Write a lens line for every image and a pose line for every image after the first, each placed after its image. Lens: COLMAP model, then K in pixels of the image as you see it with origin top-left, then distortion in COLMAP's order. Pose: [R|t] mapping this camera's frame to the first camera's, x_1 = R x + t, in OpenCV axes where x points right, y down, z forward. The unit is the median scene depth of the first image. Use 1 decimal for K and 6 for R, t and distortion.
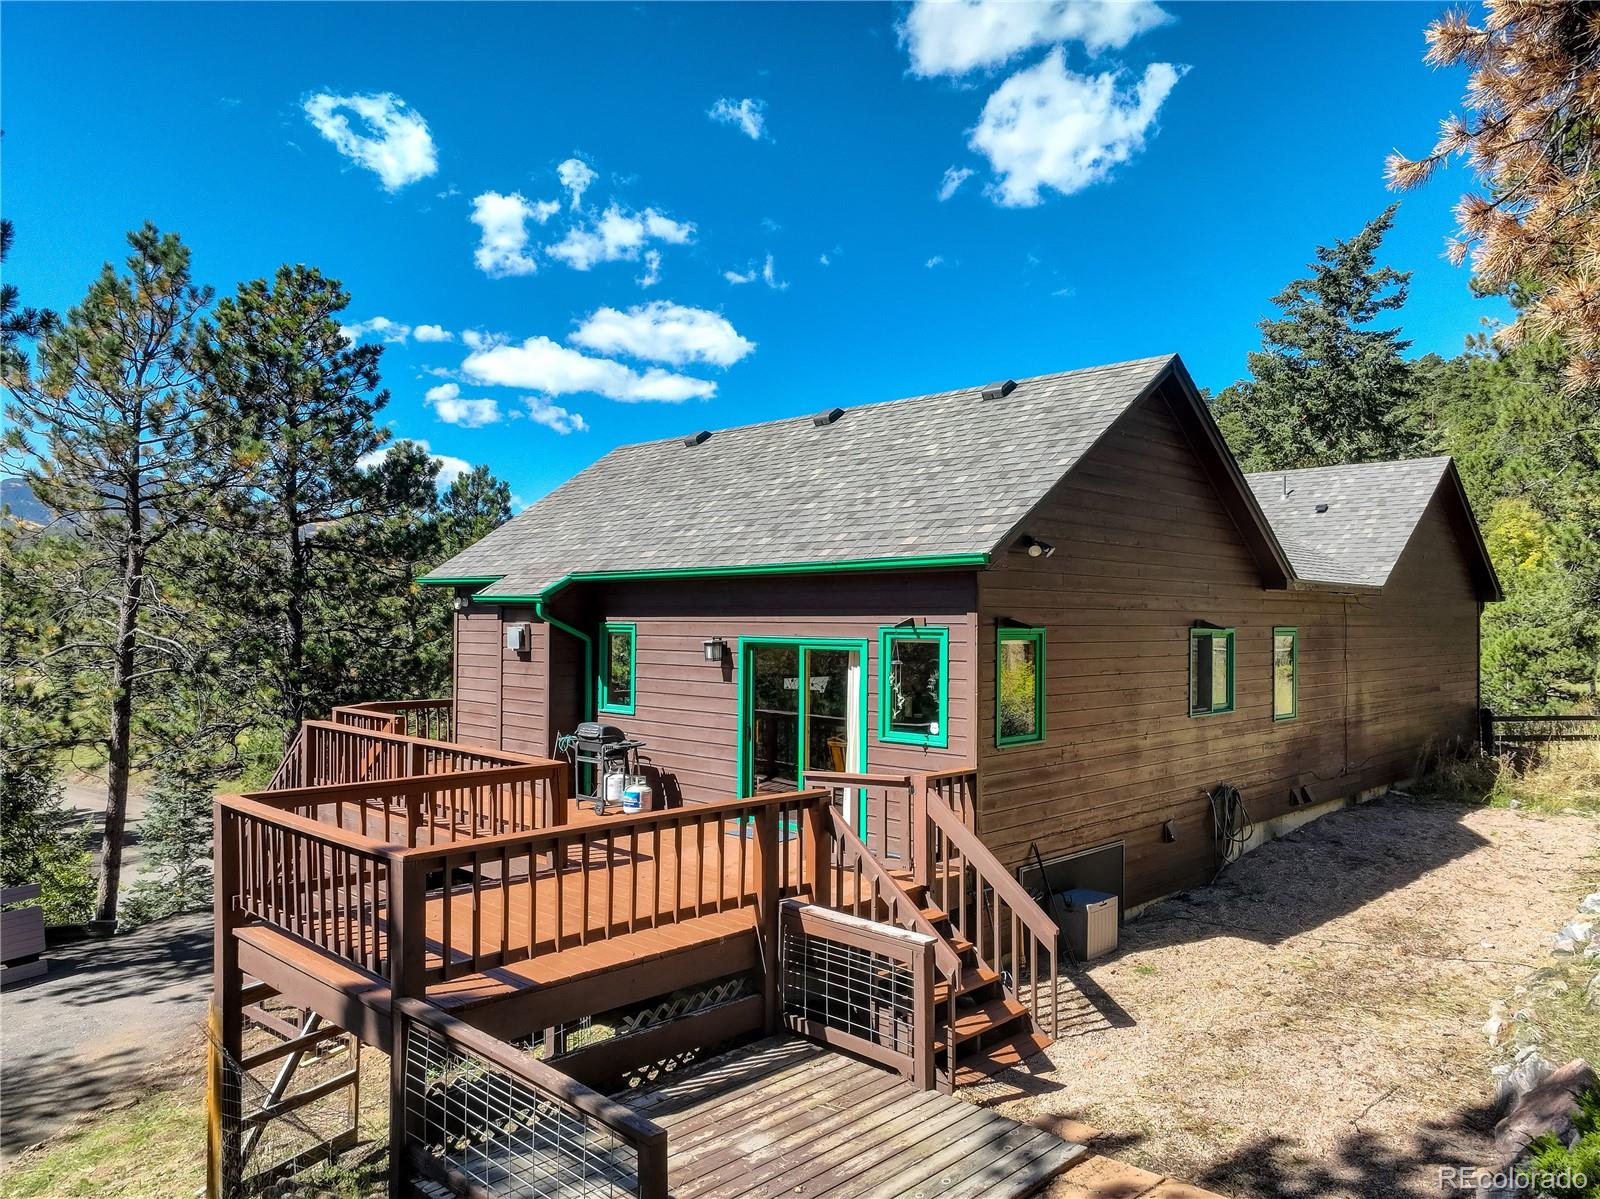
lens RADIAL K [[1123.7, 0, 800.0], [0, 1123.7, 599.5], [0, 0, 1]] dist [0.002393, 0.003558]
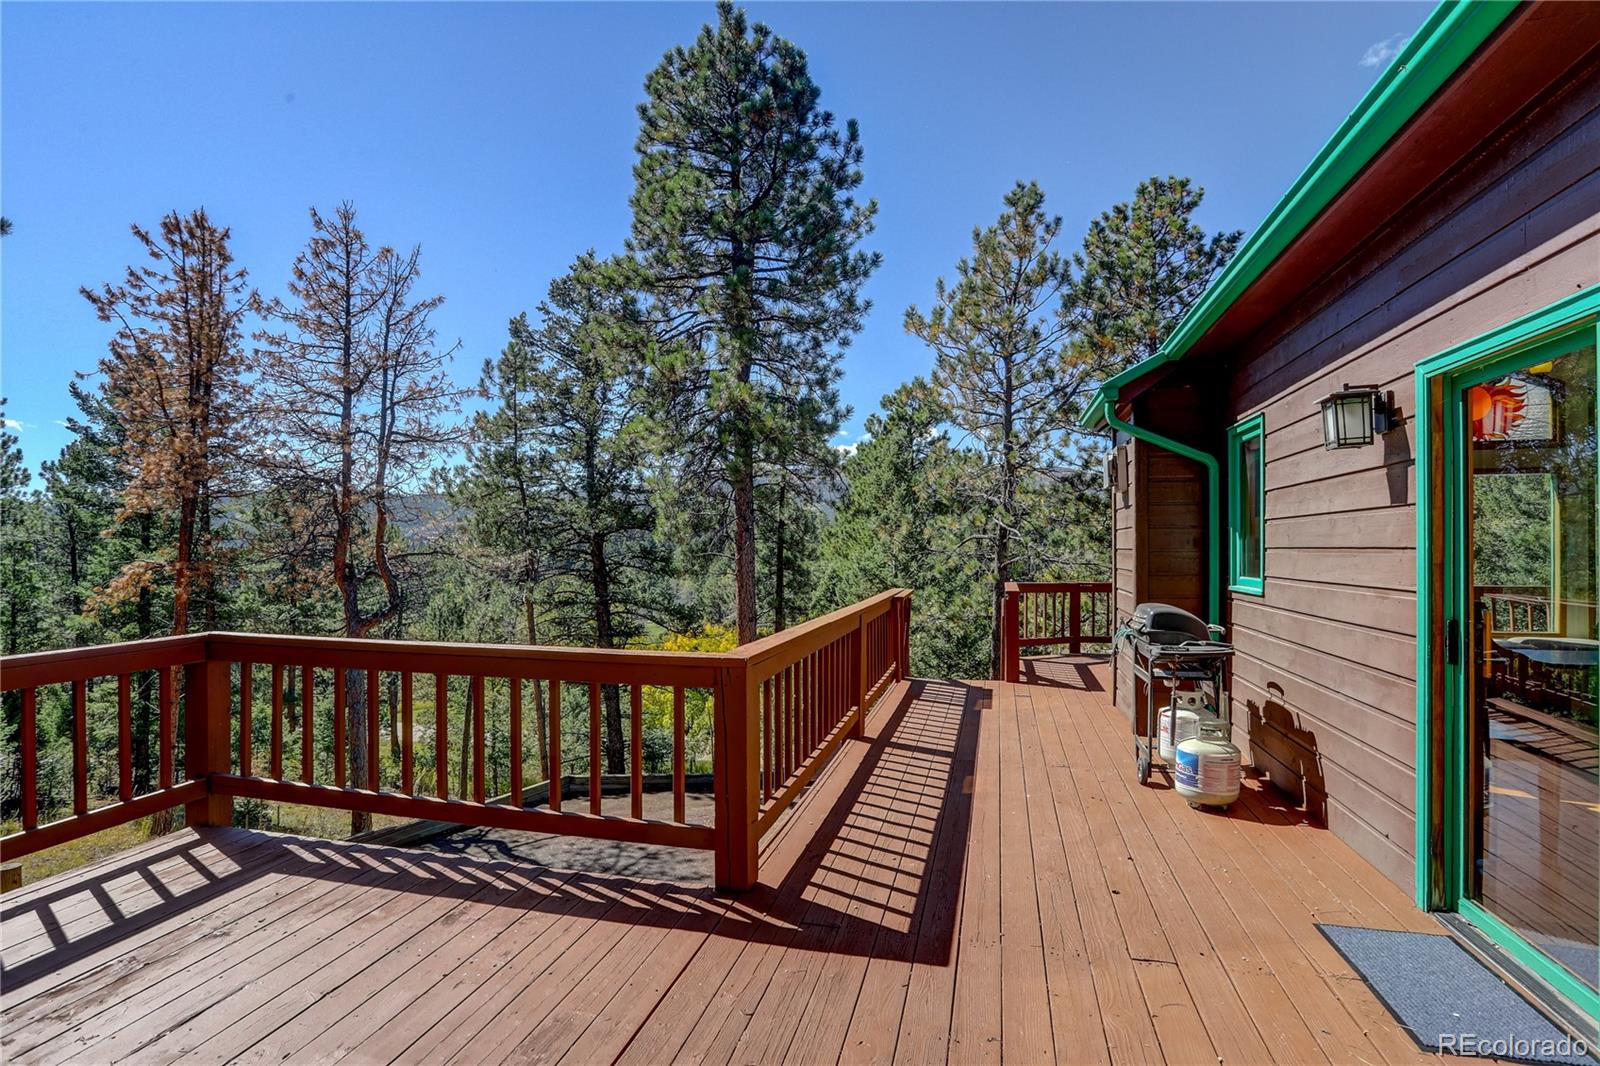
lens RADIAL K [[811.1, 0, 786.8], [0, 811.1, 526.3], [0, 0, 1]] dist [-0.072665, 0.032406]
pose [[0.477765, -0.028082, -0.878039, 0.057904], [0.013233, 0.999606, -0.024770, 0.076494], [0.878388, 0.000215, 0.477948, 0.634800]]
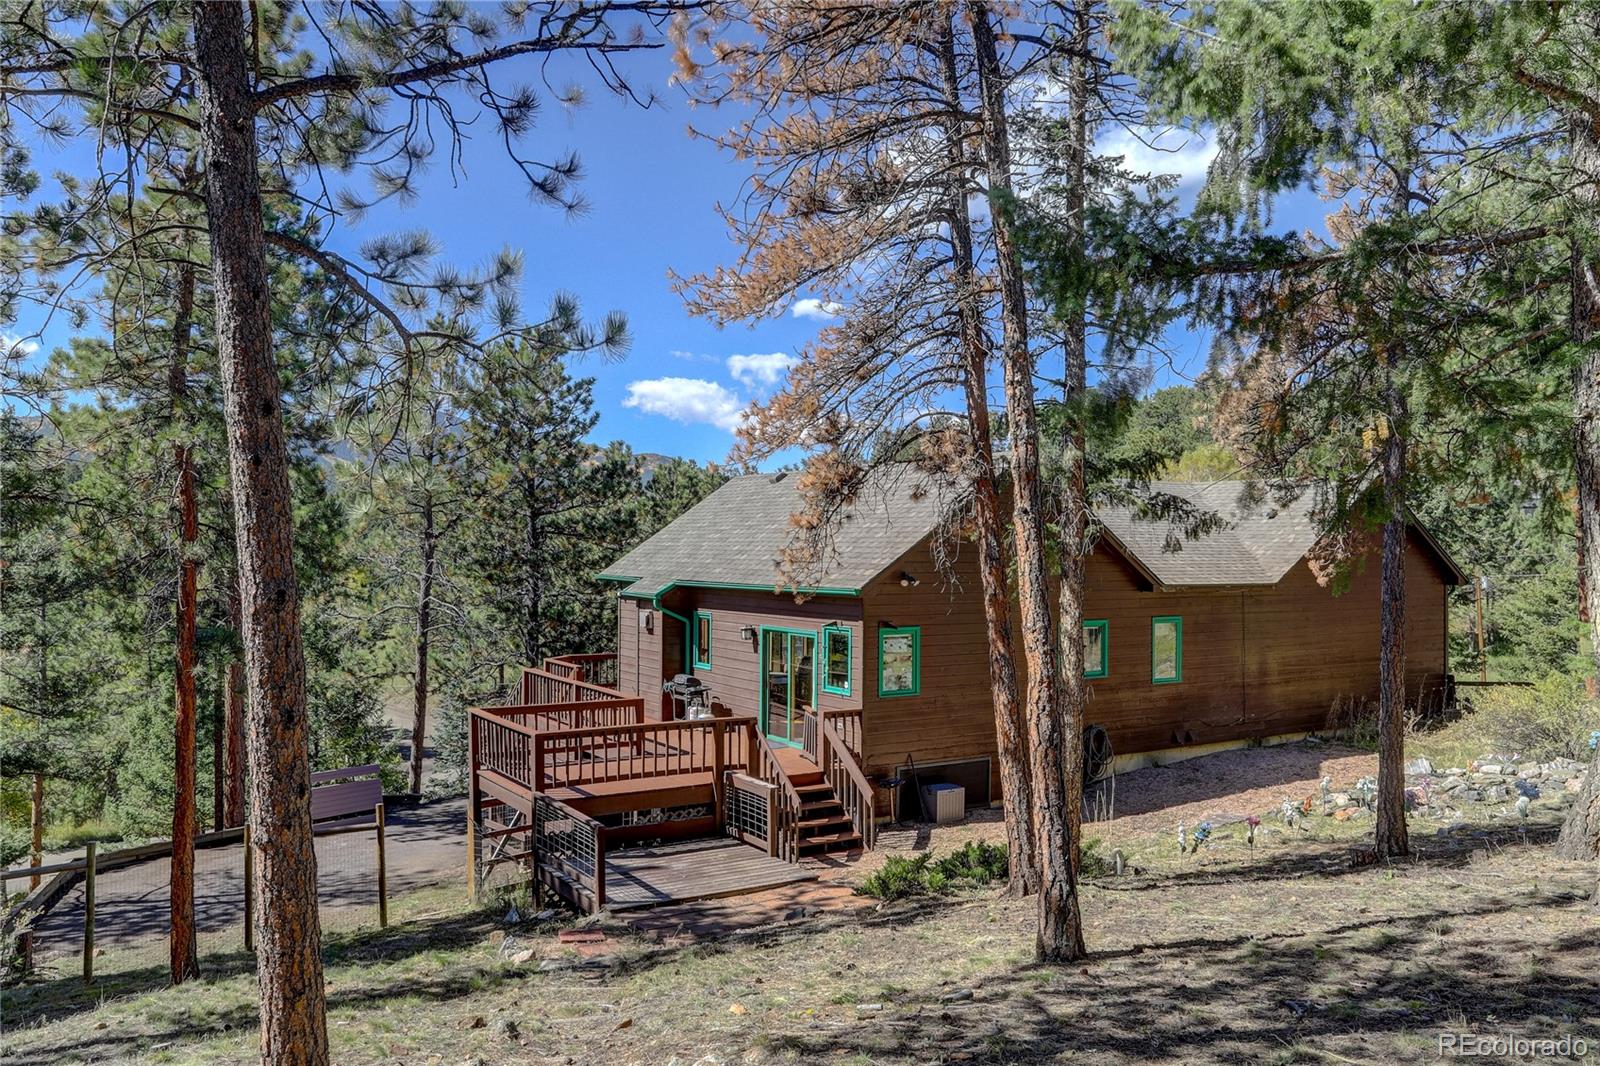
lens RADIAL K [[1277.4, 0, 800.0], [0, 1277.4, 533.0], [0, 0, 1]] dist [-0.070946, 0.000100]
pose [[0.969961, -0.002156, -0.243253, 0.406059], [0.004944, 0.999929, 0.010850, -0.108254], [0.243212, -0.011727, 0.969902, -0.706492]]
